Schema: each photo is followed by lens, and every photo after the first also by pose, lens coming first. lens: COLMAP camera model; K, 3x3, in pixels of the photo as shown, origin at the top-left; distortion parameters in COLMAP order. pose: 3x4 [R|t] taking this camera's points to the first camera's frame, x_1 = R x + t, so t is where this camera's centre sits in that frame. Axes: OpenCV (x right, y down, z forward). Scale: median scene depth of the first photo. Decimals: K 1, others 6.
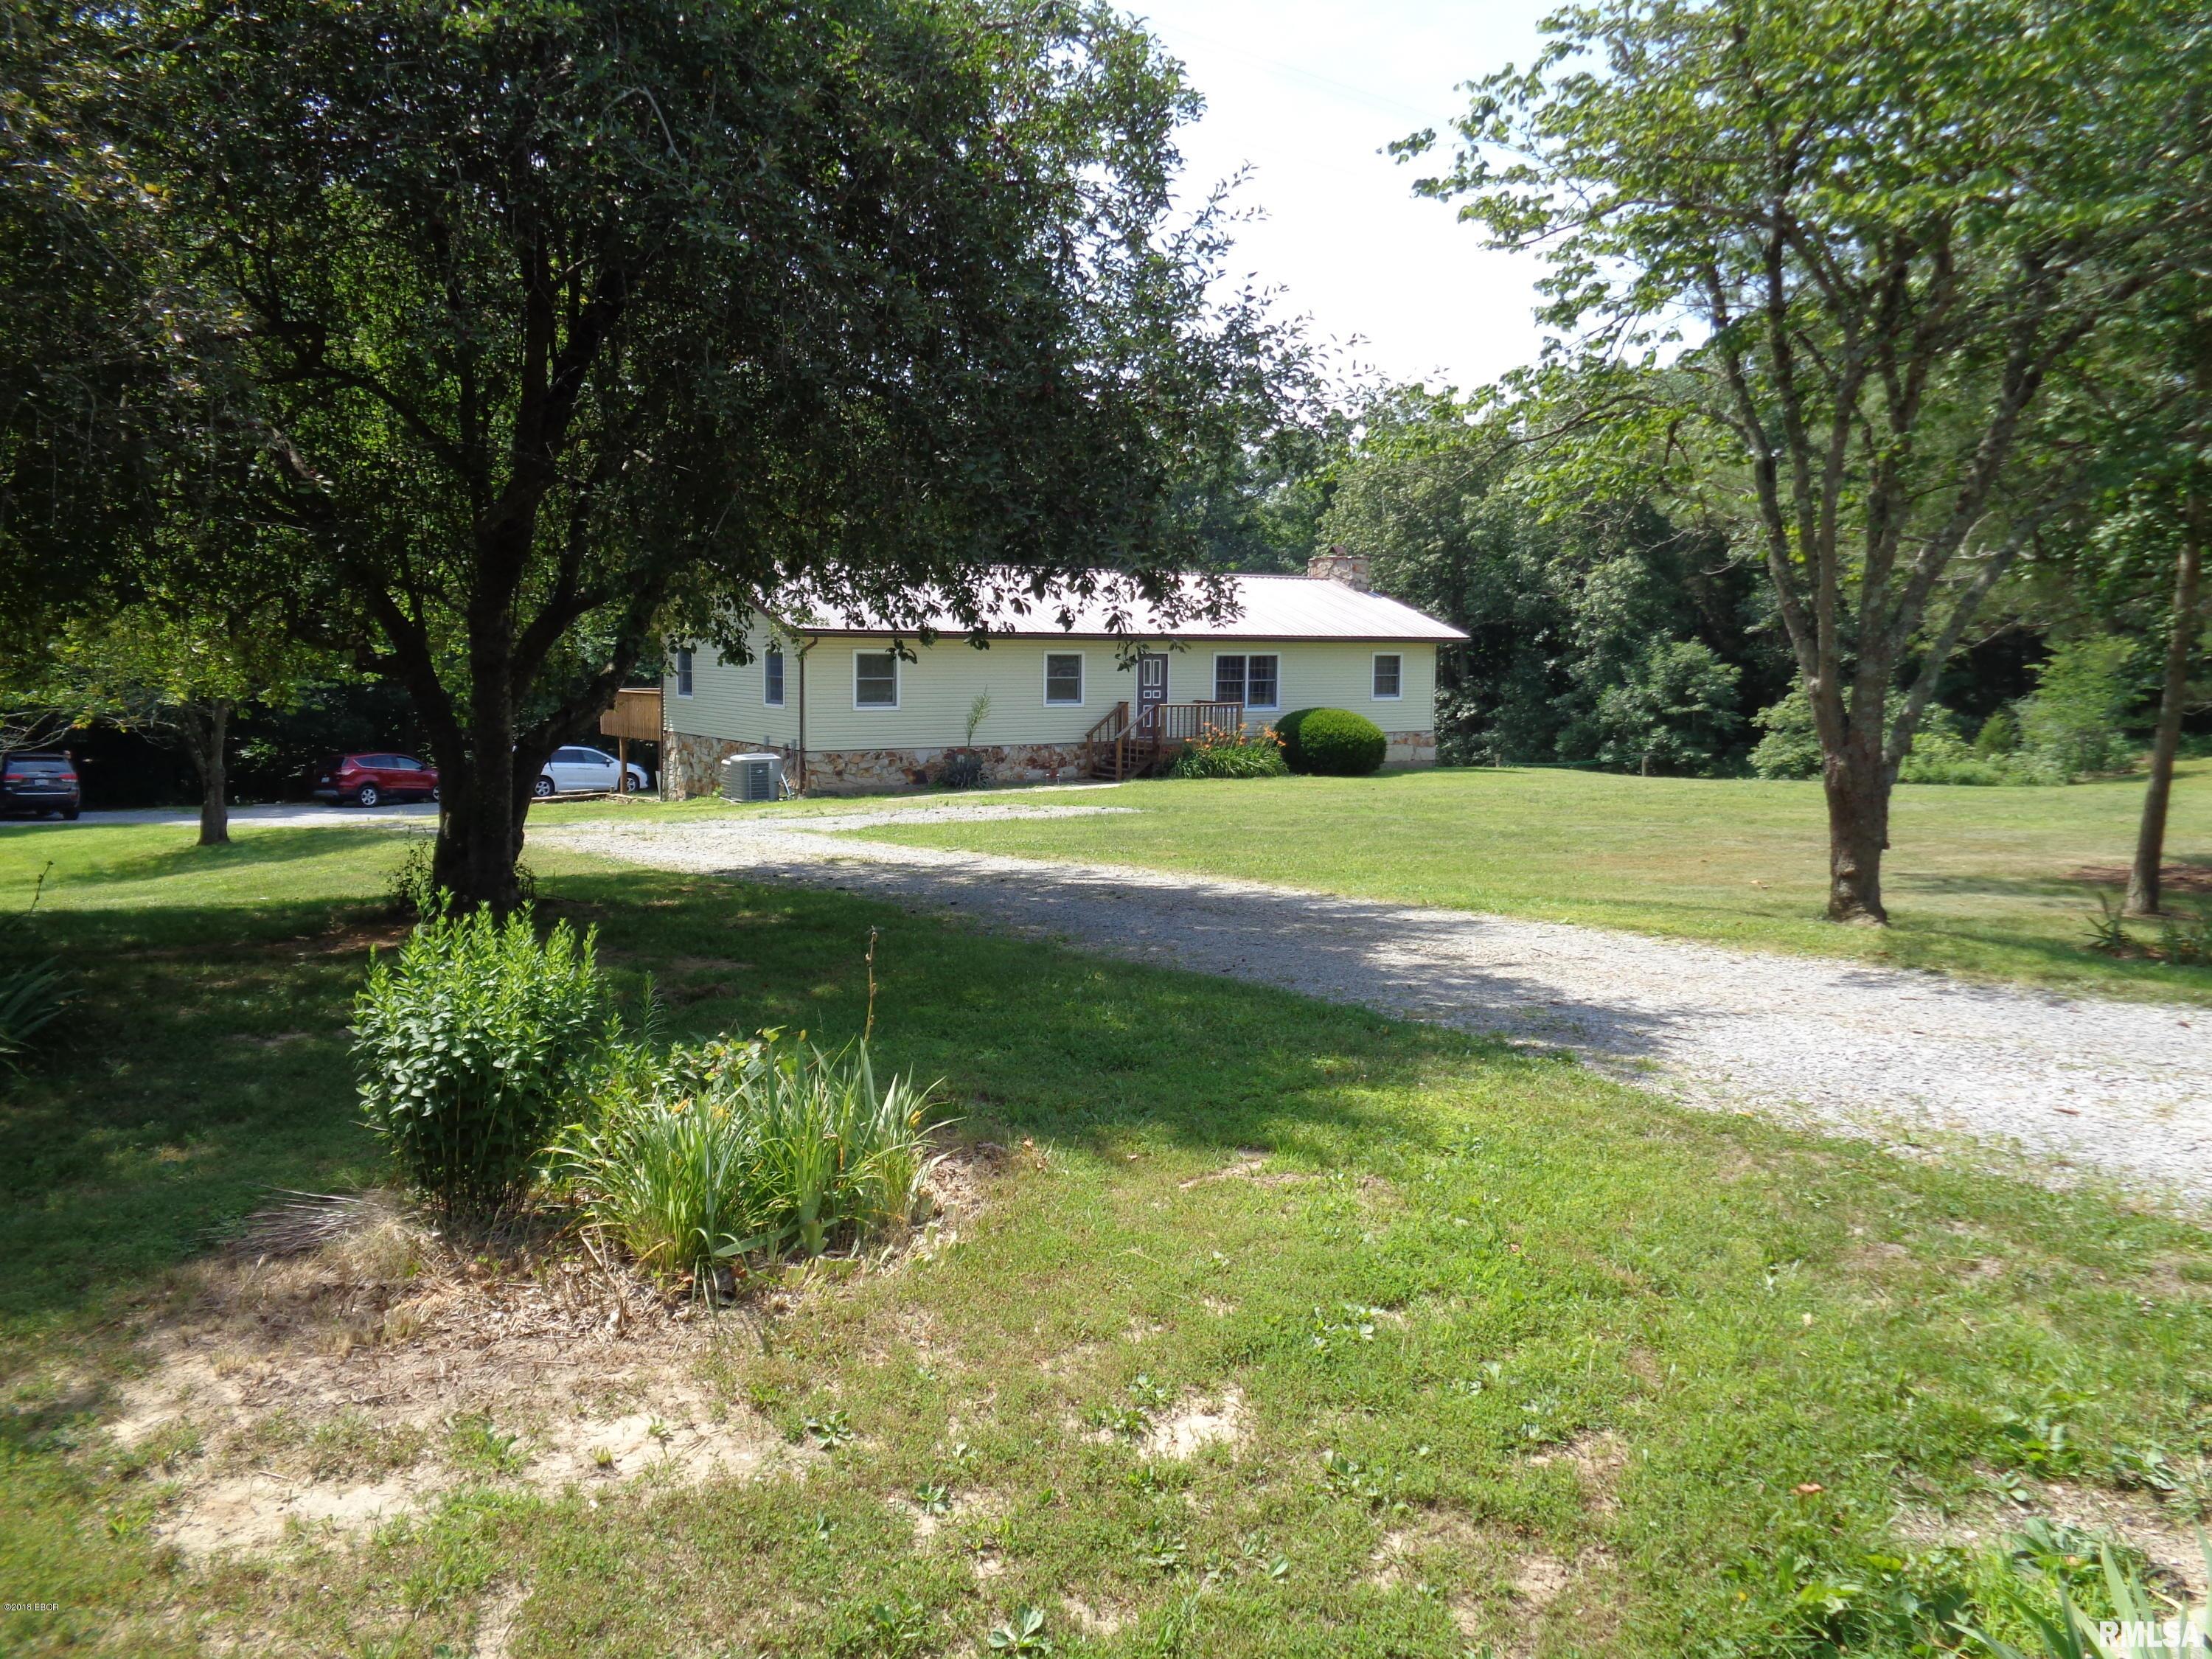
lens RADIAL K [[1661.0, 0, 1107.7], [0, 1661.0, 833.8], [0, 0, 1]] dist [0.003022, 0.005427]
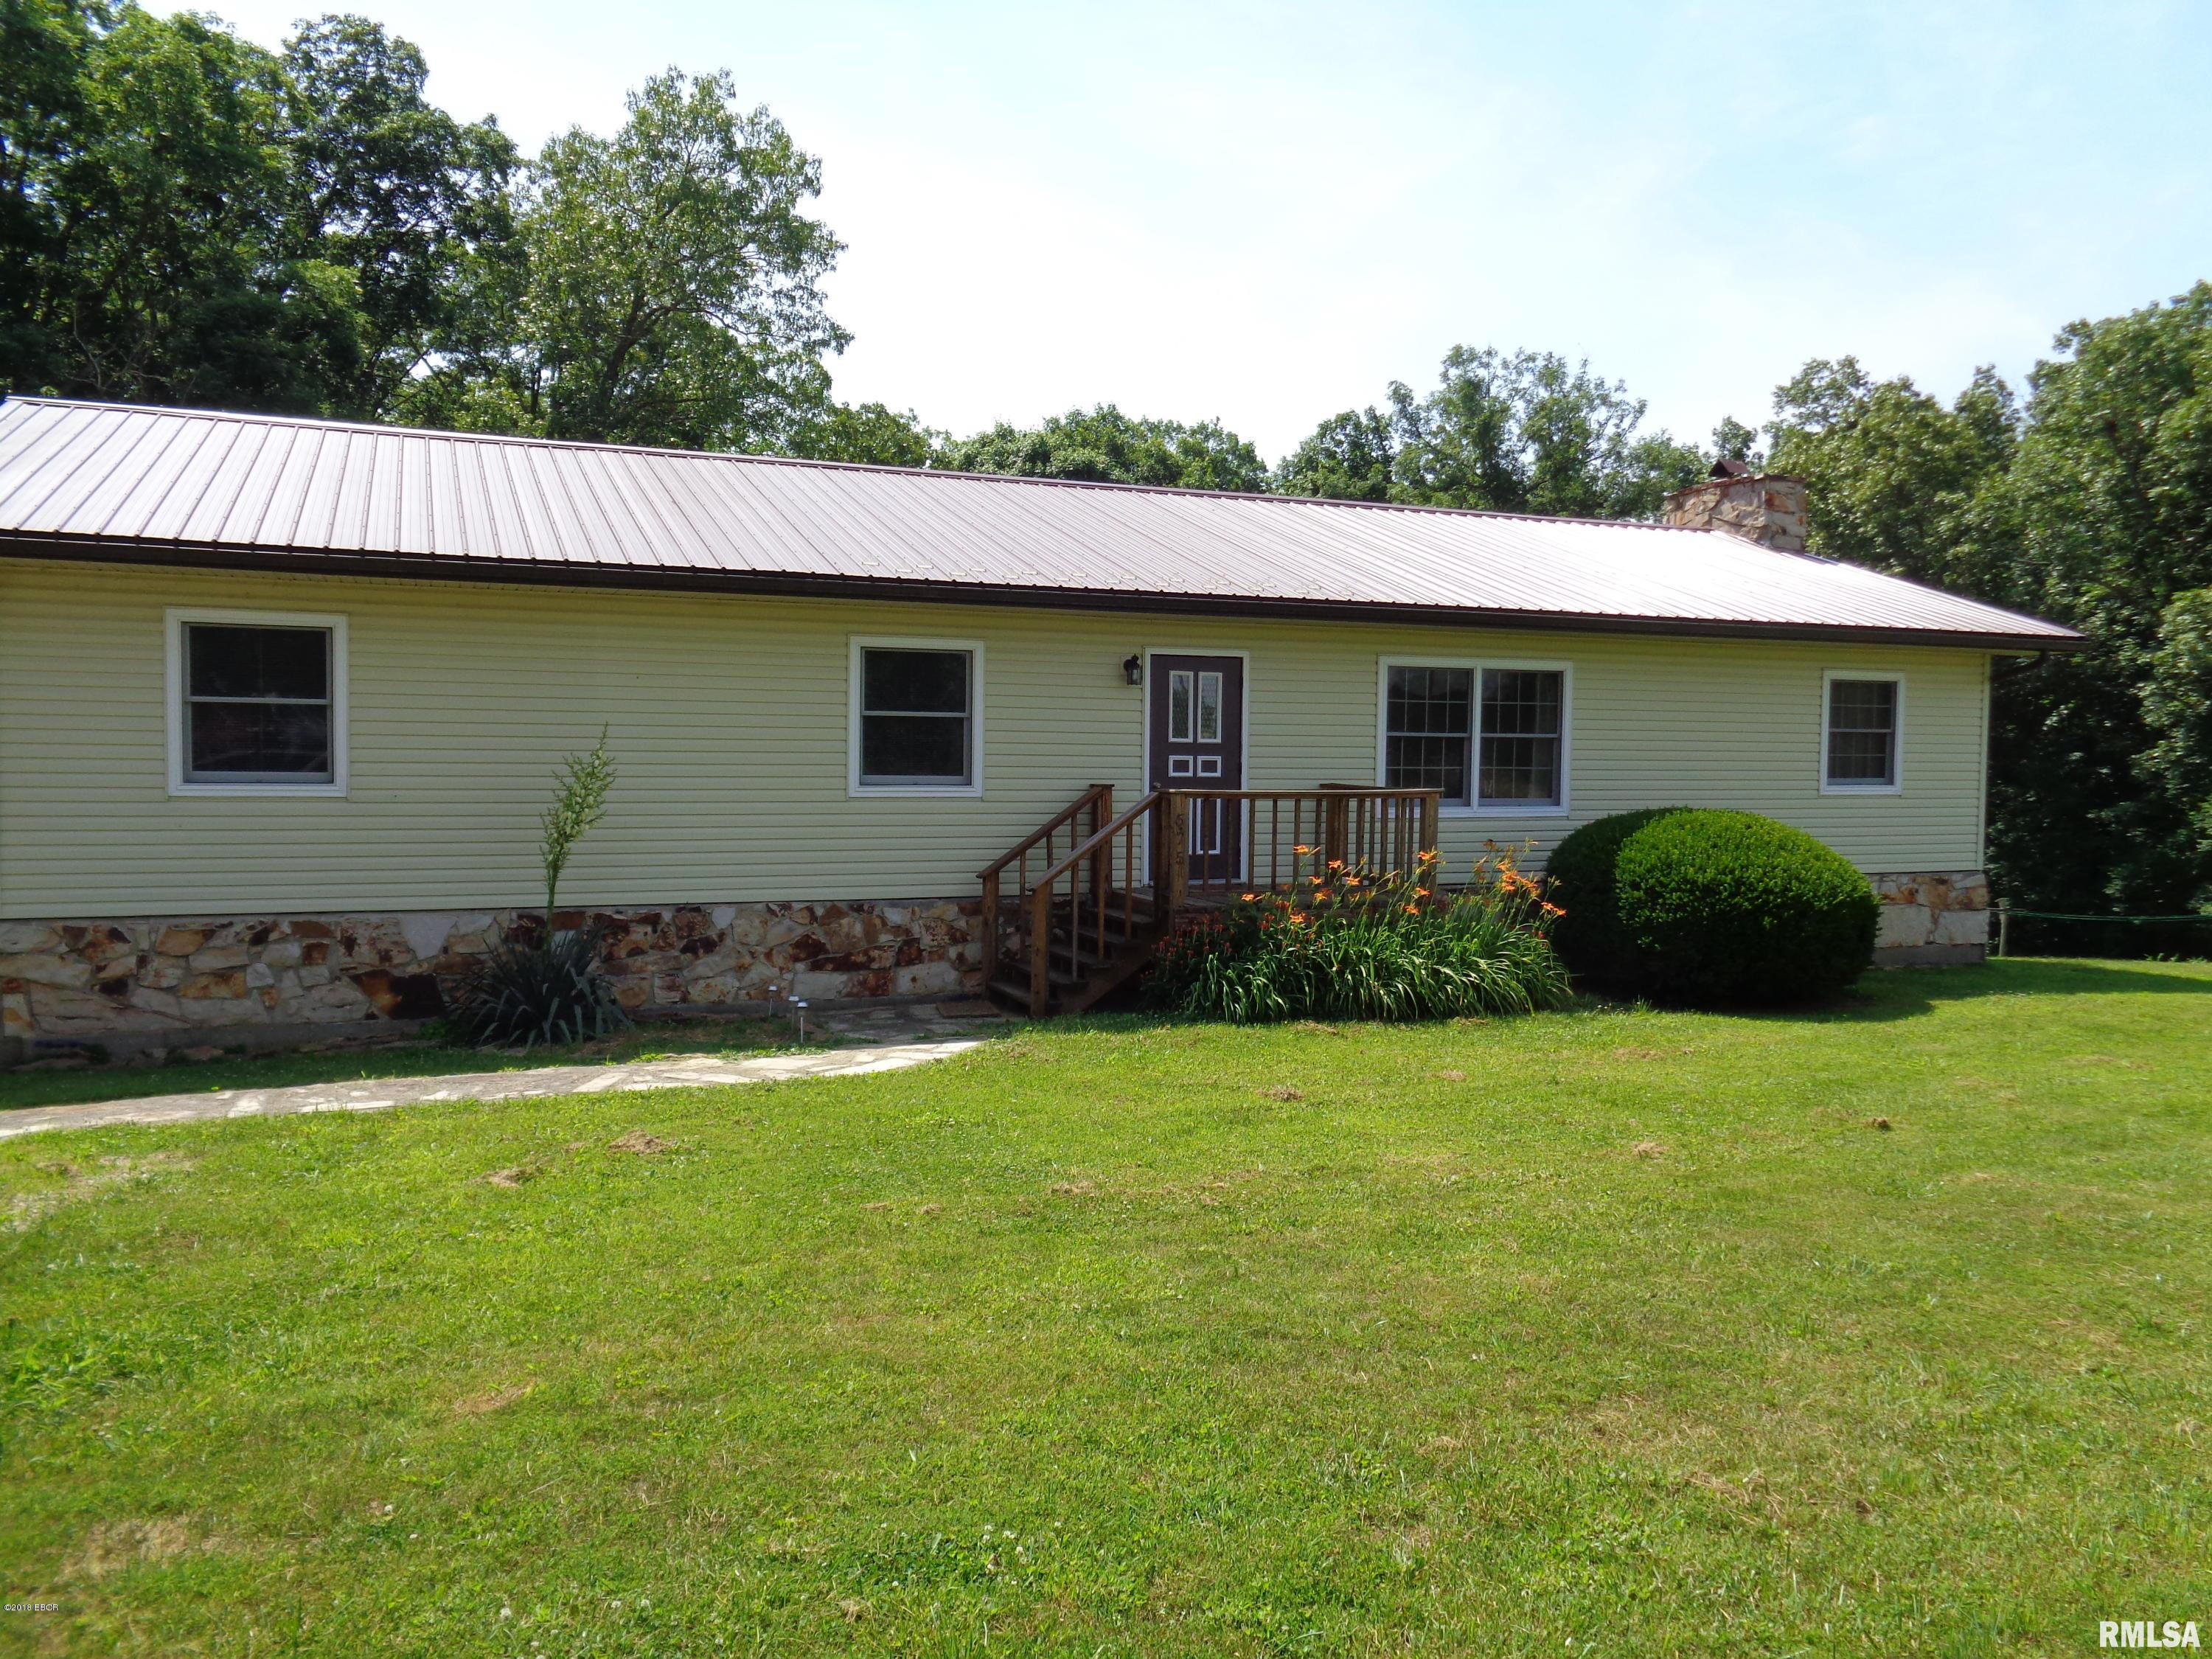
lens RADIAL K [[1661.0, 0, 1107.7], [0, 1661.0, 833.8], [0, 0, 1]] dist [0.003022, 0.005427]
pose [[0.975772, 0.011484, -0.218489, 0.084564], [-0.026529, 0.997464, -0.066050, -0.042568], [0.217176, 0.070246, 0.973602, 0.613992]]
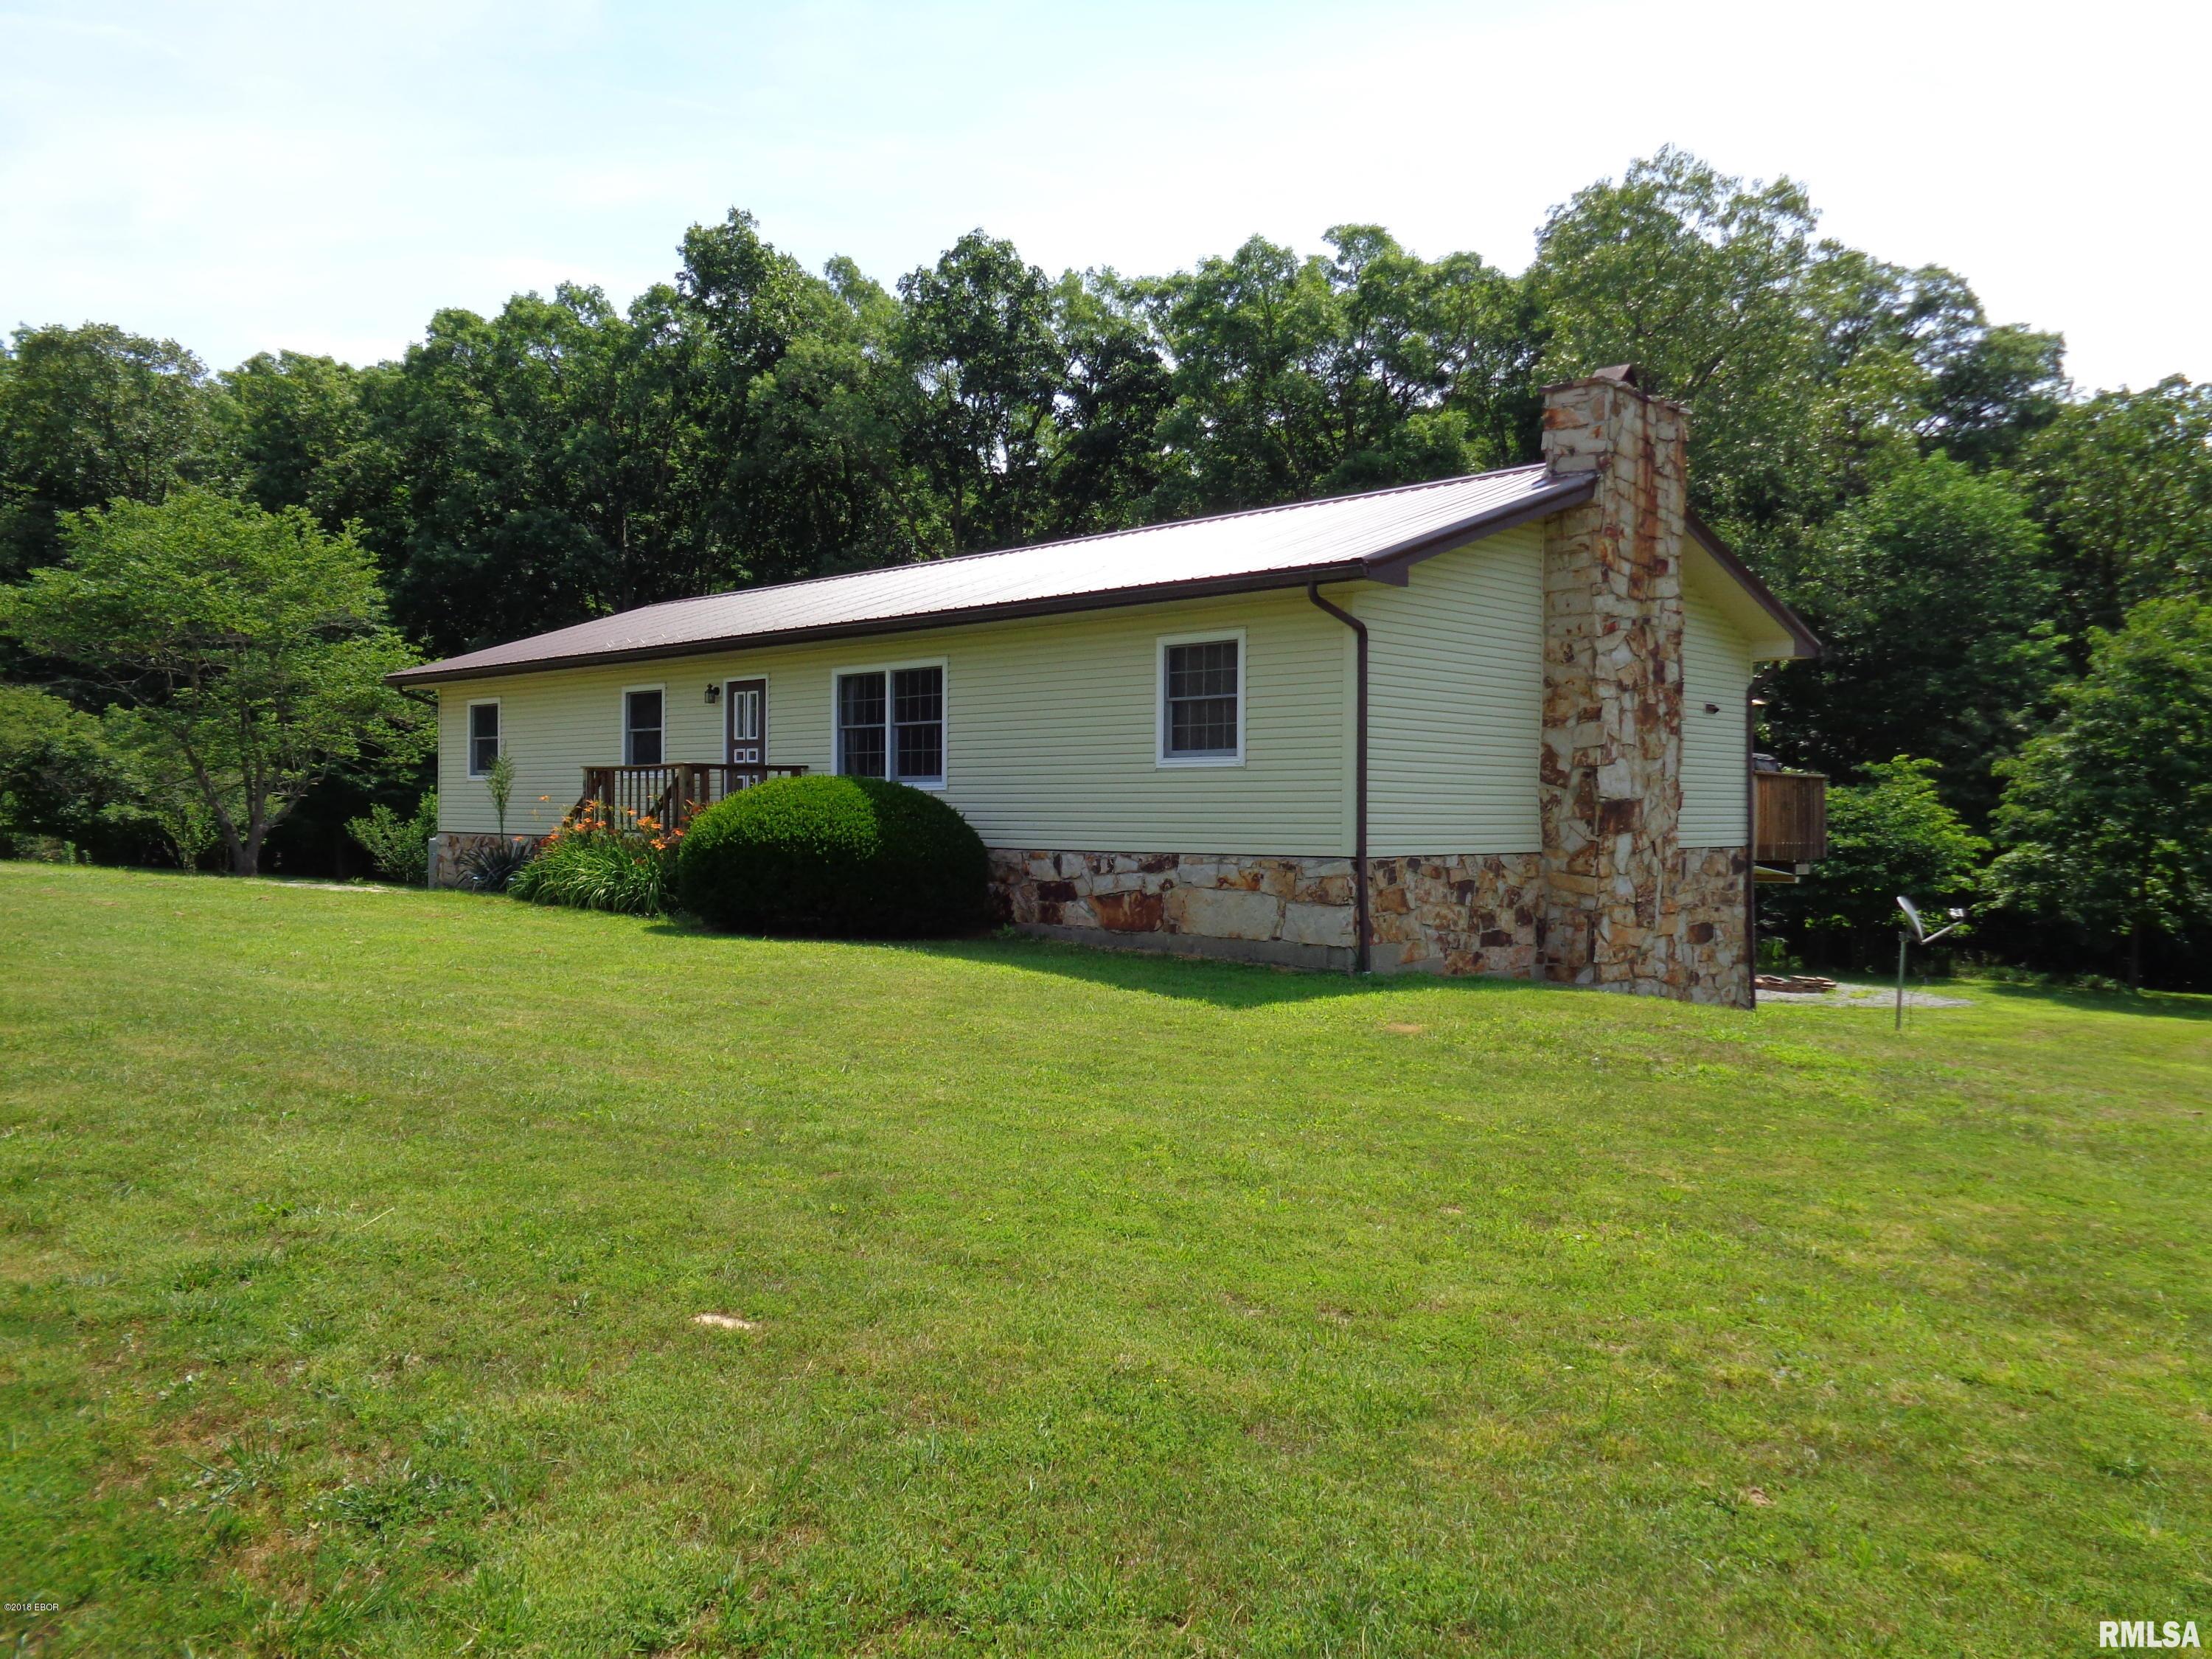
lens RADIAL K [[1665.1, 0, 1117.0], [0, 1665.1, 828.1], [0, 0, 1]] dist [0.004523, 0.007107]
pose [[0.190148, 0.040324, -0.980927, 0.558462], [-0.073982, 0.996904, 0.026640, -0.080362], [0.978964, 0.067505, 0.192542, 0.973577]]
